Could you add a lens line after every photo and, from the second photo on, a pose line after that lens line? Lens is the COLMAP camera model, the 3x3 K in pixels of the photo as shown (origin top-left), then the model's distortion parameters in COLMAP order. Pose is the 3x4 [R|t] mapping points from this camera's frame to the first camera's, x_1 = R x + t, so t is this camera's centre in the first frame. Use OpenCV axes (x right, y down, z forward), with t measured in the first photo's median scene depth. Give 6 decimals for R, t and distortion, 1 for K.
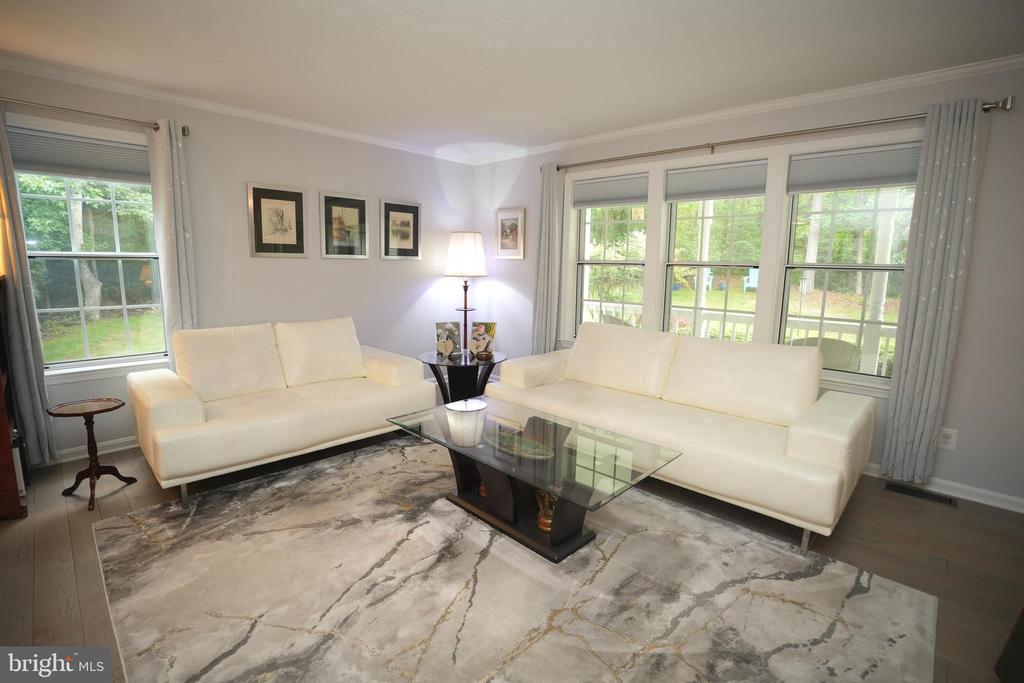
lens RADIAL K [[468.3, 0, 512.0], [0, 468.3, 341.5], [0, 0, 1]] dist [-0.073273, 0.016853]
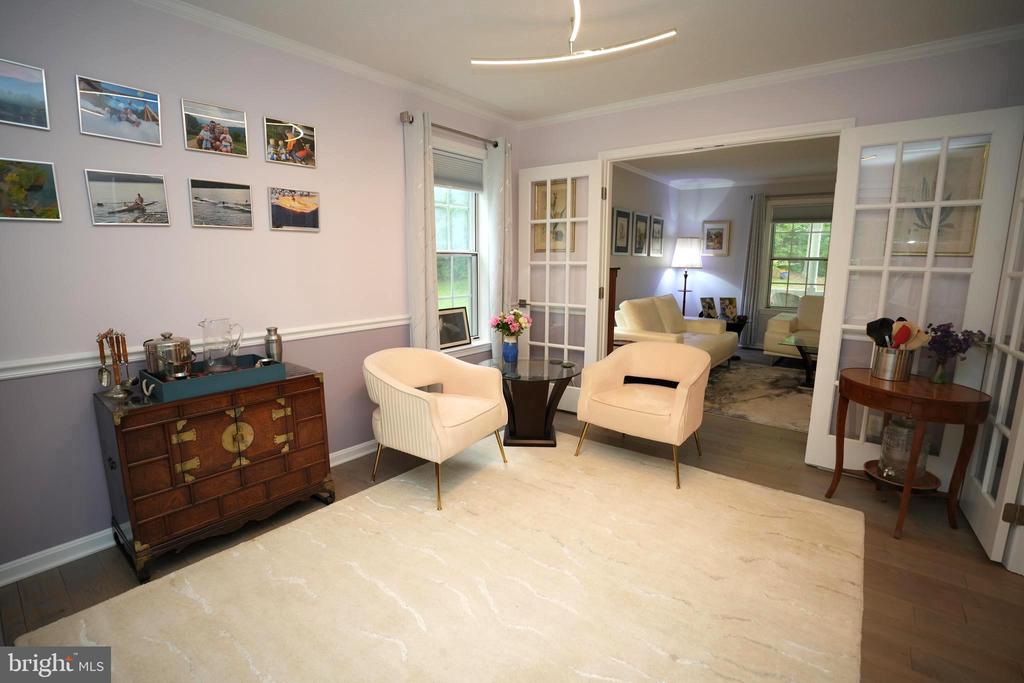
lens RADIAL K [[468.3, 0, 512.0], [0, 468.3, 341.5], [0, 0, 1]] dist [-0.073273, 0.016853]
pose [[0.995336, -0.028792, 0.092077, -0.800630], [0.027774, 0.999538, 0.012313, 0.057161], [-0.092389, -0.009699, 0.995676, -0.390821]]
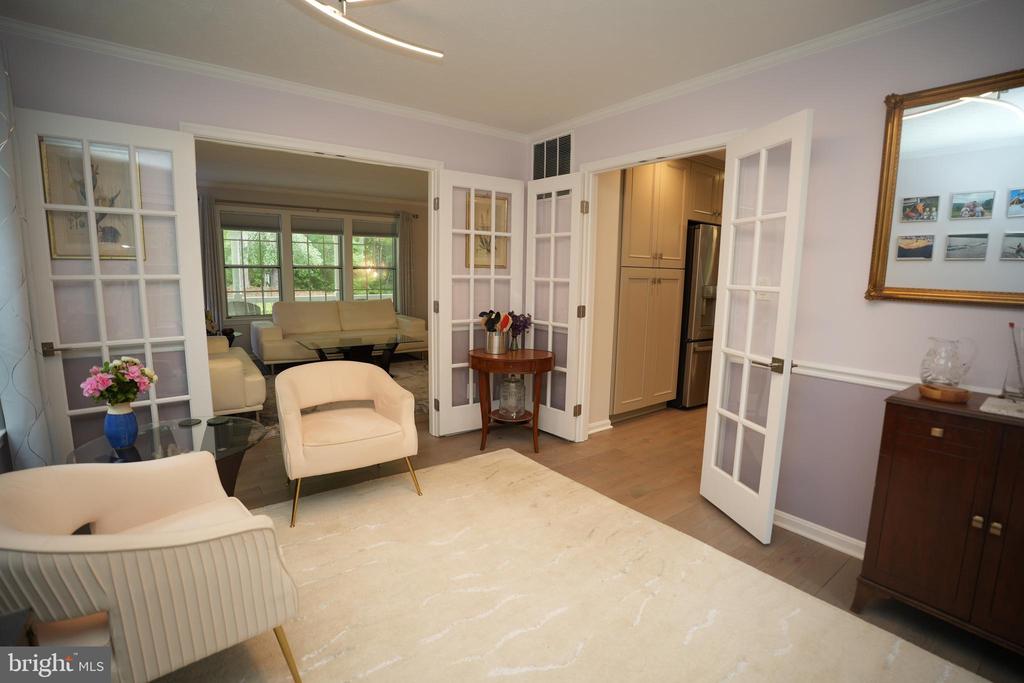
lens RADIAL K [[468.3, 0, 512.0], [0, 468.3, 341.5], [0, 0, 1]] dist [-0.073273, 0.016853]
pose [[0.166262, -0.157232, 0.973466, -1.057660], [0.146416, 0.980199, 0.133312, 0.002320], [-0.975151, 0.120366, 0.185991, -0.105067]]
